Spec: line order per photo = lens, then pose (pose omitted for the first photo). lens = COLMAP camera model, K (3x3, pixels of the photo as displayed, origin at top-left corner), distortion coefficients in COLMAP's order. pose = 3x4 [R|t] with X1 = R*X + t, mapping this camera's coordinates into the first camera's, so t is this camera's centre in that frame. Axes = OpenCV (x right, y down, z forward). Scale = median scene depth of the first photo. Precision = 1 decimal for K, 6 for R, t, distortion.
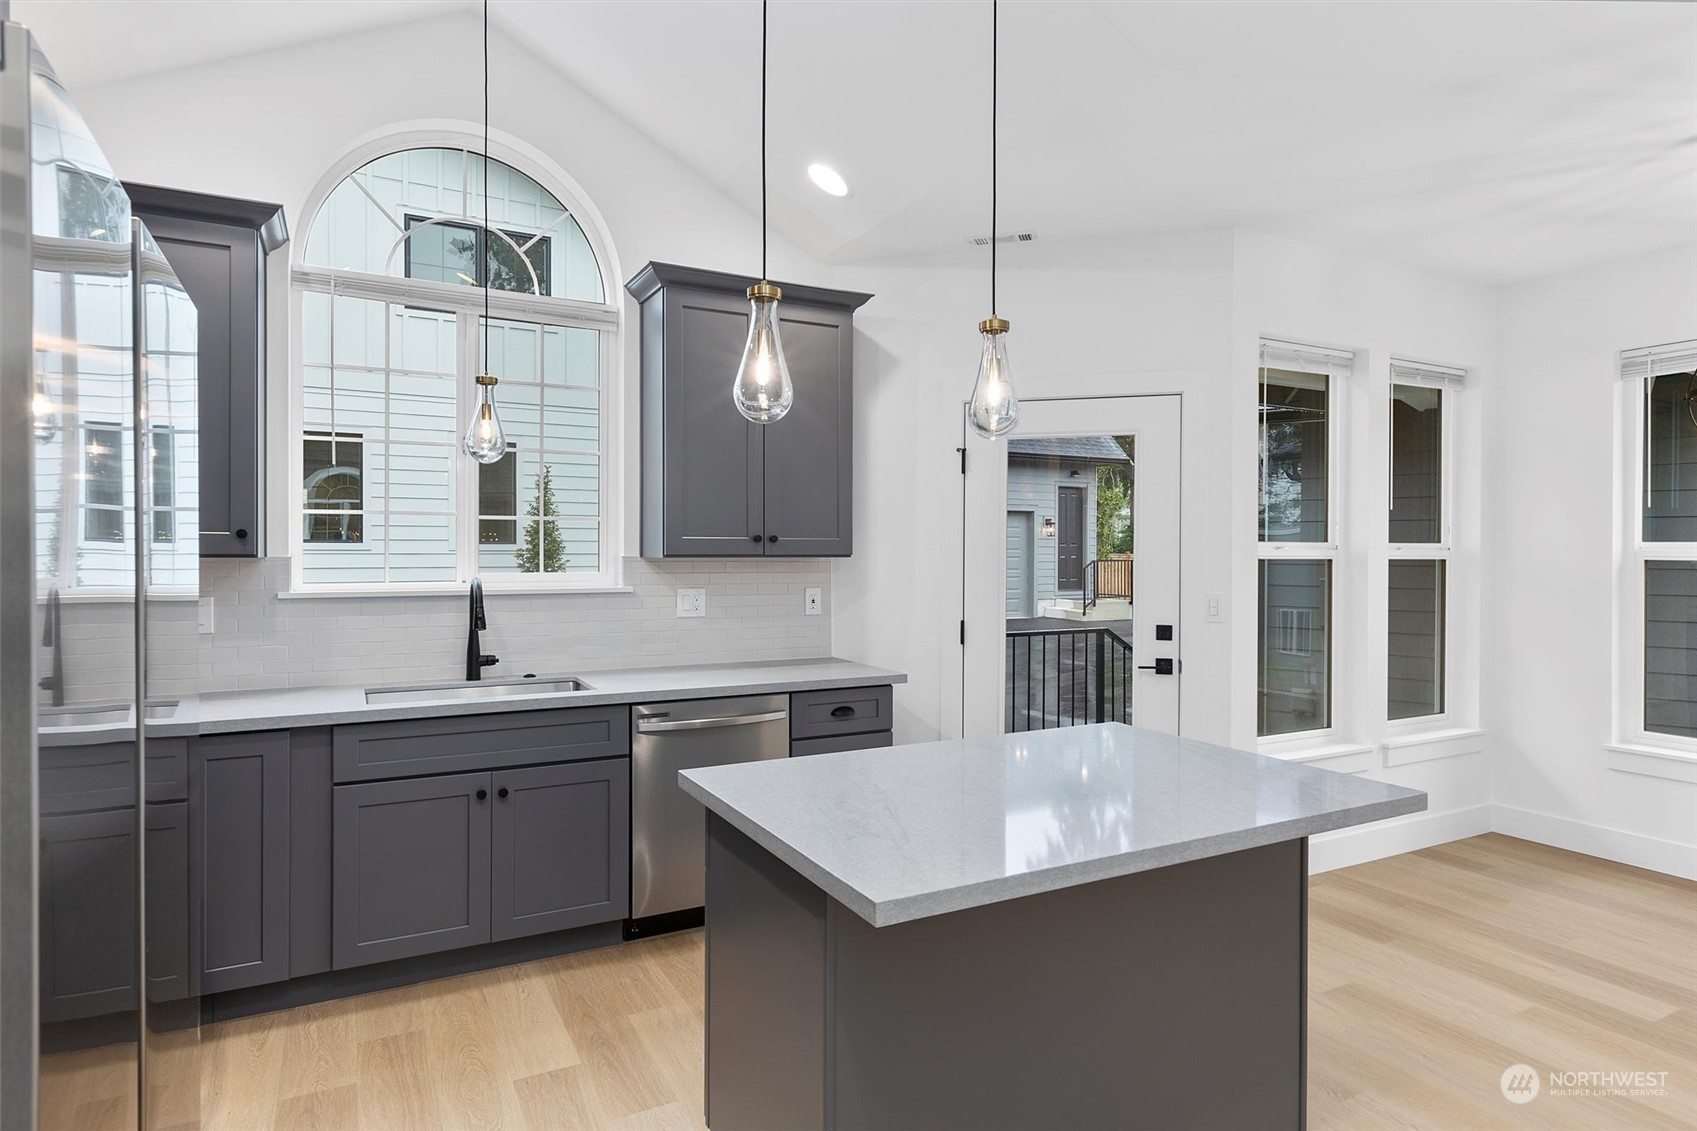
lens RADIAL K [[975.4, 0, 858.7], [0, 975.4, 566.3], [0, 0, 1]] dist [0.004950, -0.001246]
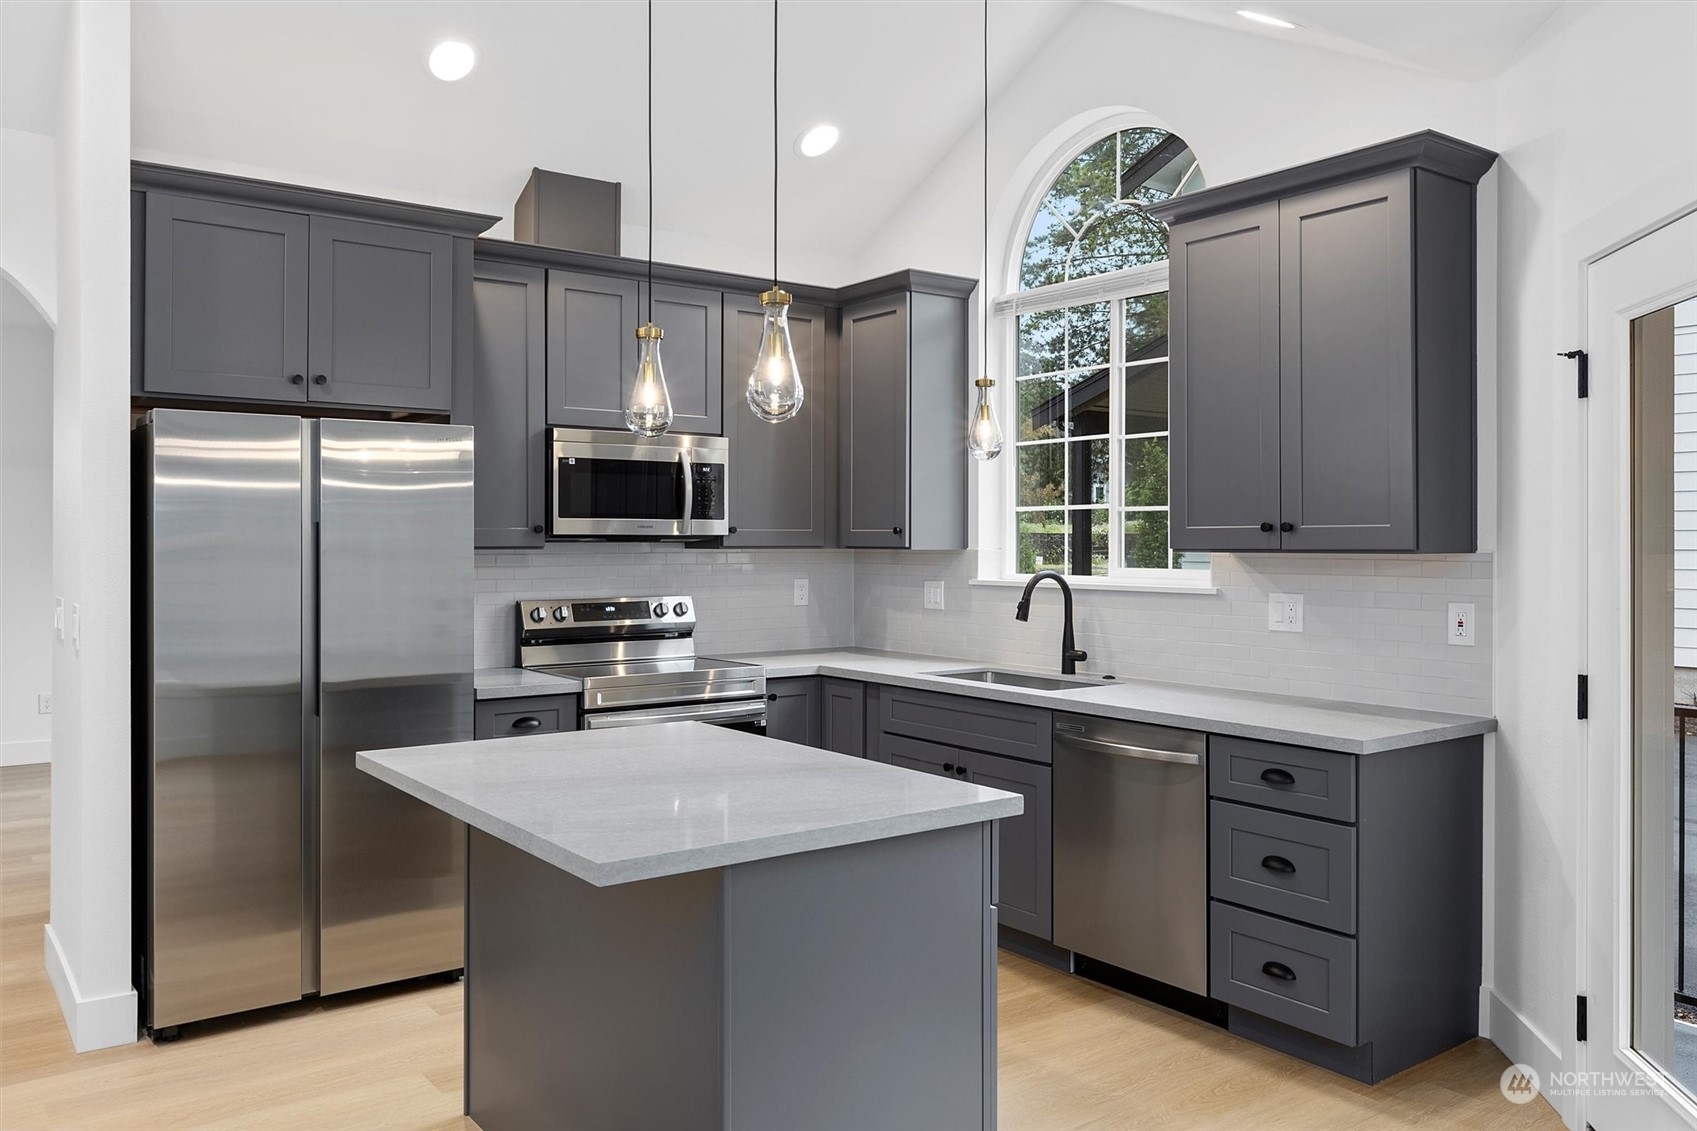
lens RADIAL K [[1273.1, 0, 847.7], [0, 1273.1, 560.9], [0, 0, 1]] dist [-0.002679, 0.002129]
pose [[0.132894, 0.011266, -0.991066, 0.831456], [-0.016411, 0.999823, 0.009165, -0.006822], [0.990994, 0.015047, 0.133056, 0.577782]]
